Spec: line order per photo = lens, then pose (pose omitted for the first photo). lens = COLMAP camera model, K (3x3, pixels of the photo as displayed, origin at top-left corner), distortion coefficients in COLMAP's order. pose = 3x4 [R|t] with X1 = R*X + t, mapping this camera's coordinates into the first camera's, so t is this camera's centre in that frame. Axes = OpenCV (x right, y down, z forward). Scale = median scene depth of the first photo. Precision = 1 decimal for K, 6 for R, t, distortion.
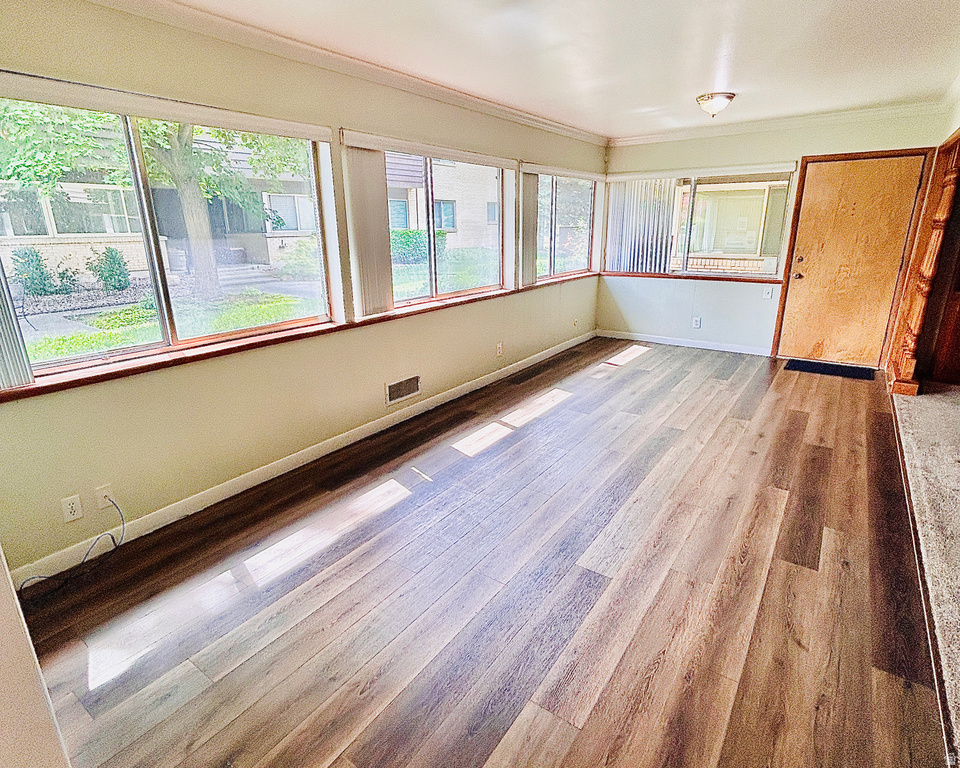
lens RADIAL K [[514.3, 0, 479.7], [0, 514.3, 385.1], [0, 0, 1]] dist [-0.005952, 0.003258]
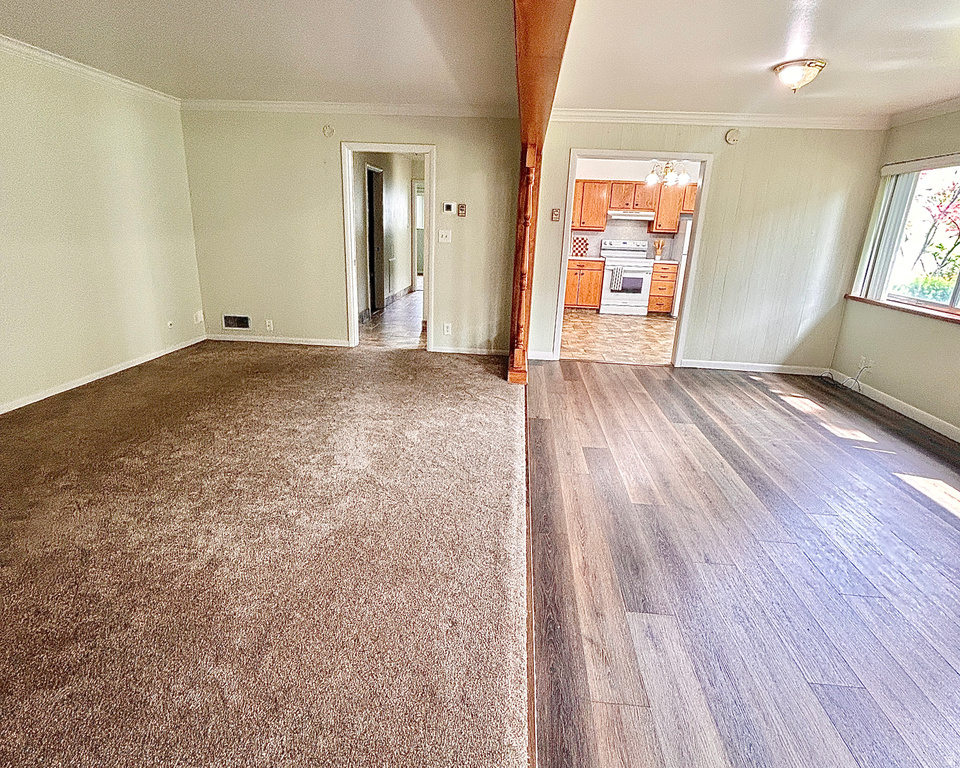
lens RADIAL K [[514.3, 0, 476.2], [0, 514.3, 379.5], [0, 0, 1]] dist [-0.005952, 0.003258]
pose [[-0.863191, 0.128343, -0.488293, 0.733975], [-0.178289, 0.827352, 0.532636, -0.247524], [0.472350, 0.546824, -0.691281, 0.800246]]
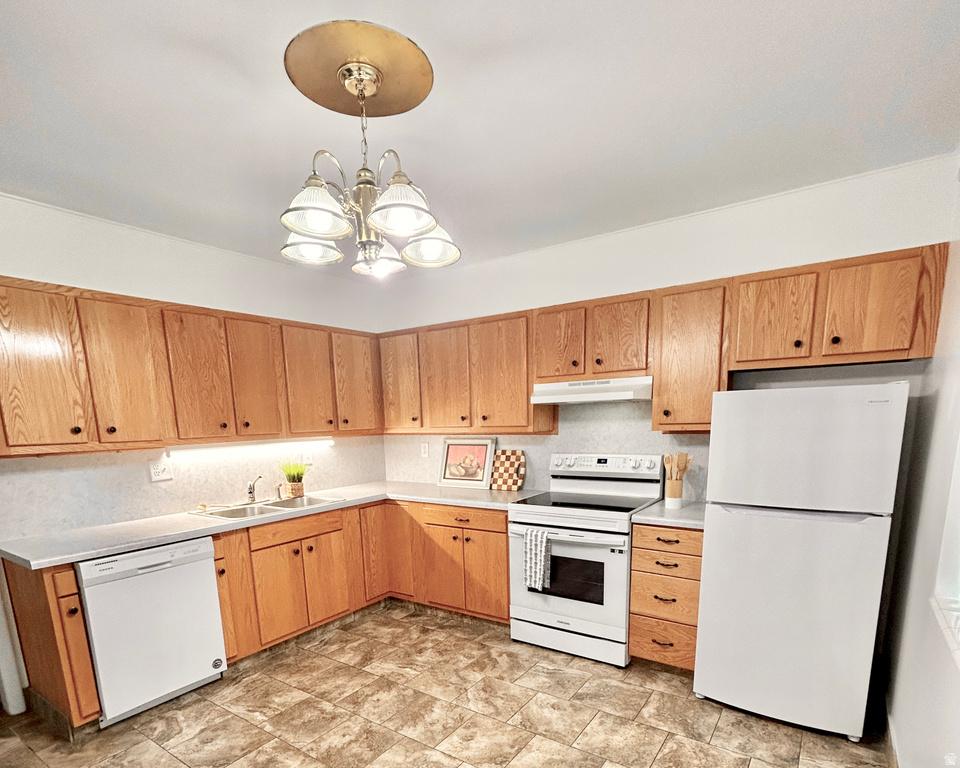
lens RADIAL K [[514.3, 0, 481.0], [0, 514.3, 516.5], [0, 0, 1]] dist [-0.005952, 0.003258]
pose [[-0.999187, 0.040044, -0.004595, -0.441988], [0.032951, 0.877178, 0.479033, -0.059212], [0.023213, 0.478492, -0.877785, 0.210025]]
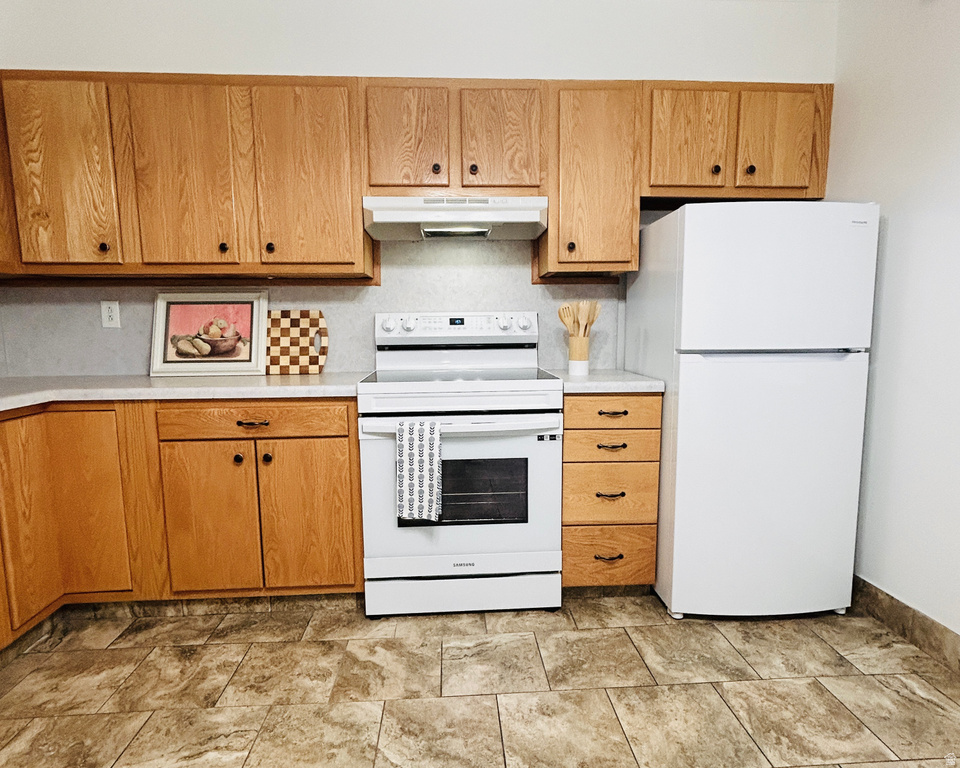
lens RADIAL K [[550.0, 0, 480.6], [0, 550.0, 392.5], [0, 0, 1]] dist [-0.002779, 0.001595]
pose [[-0.778301, 0.097105, -0.620337, -0.301521], [-0.172491, 0.916891, 0.359942, 0.079991], [0.603734, 0.387146, -0.696867, -0.021829]]
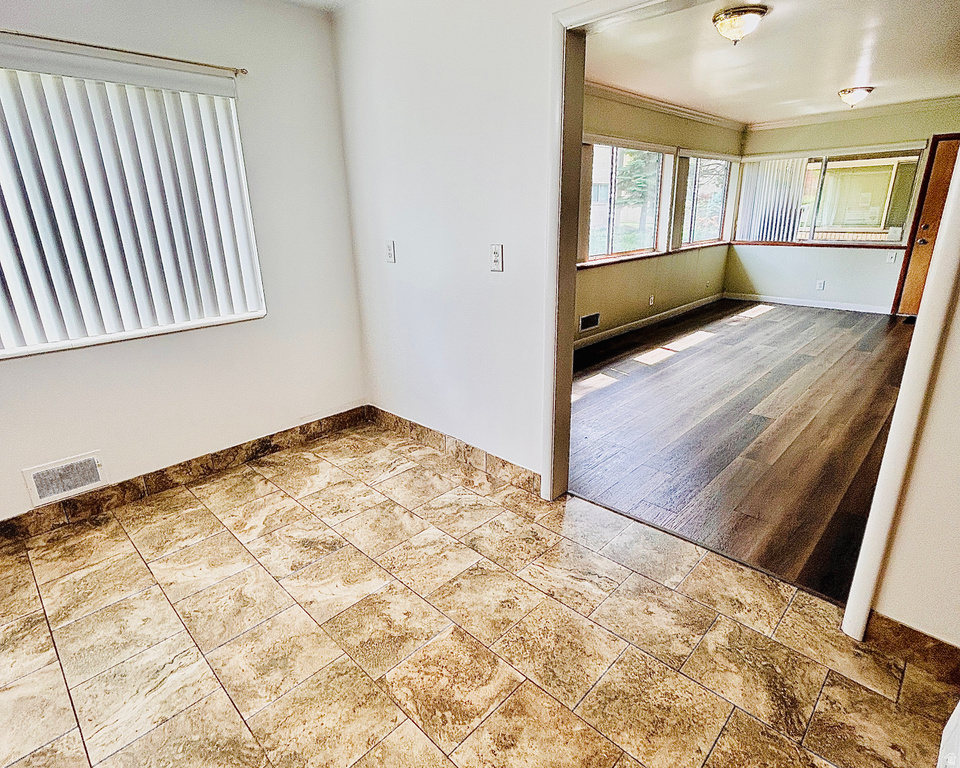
lens RADIAL K [[514.3, 0, 476.4], [0, 514.3, 386.6], [0, 0, 1]] dist [-0.005952, 0.003258]
pose [[0.987389, 0.040416, -0.153067, -0.180058], [-0.035820, 0.998824, 0.032665, 0.113589], [0.154208, -0.026770, 0.987676, -0.303446]]
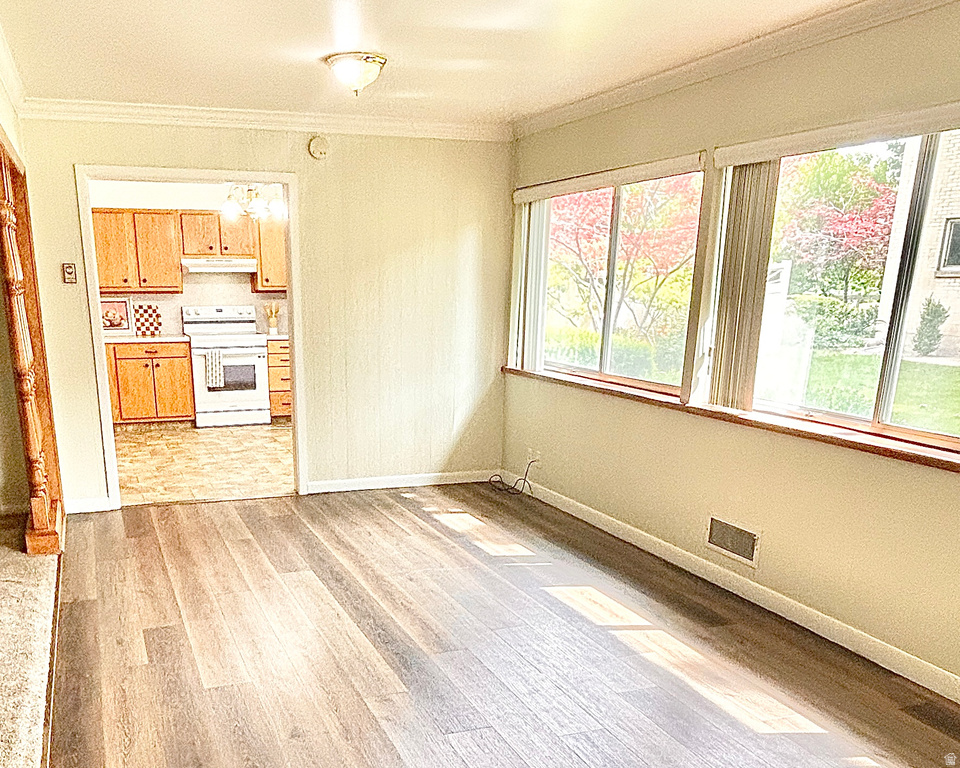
lens RADIAL K [[883.4, 0, 386.3], [0, 883.4, 561.9], [0, 0, 1]] dist [0.020733, 0.000000]
pose [[-0.593904, 0.257121, -0.762343, 0.740943], [-0.233933, 0.851426, 0.469413, -0.299977], [0.769775, 0.457124, -0.445517, 0.926927]]
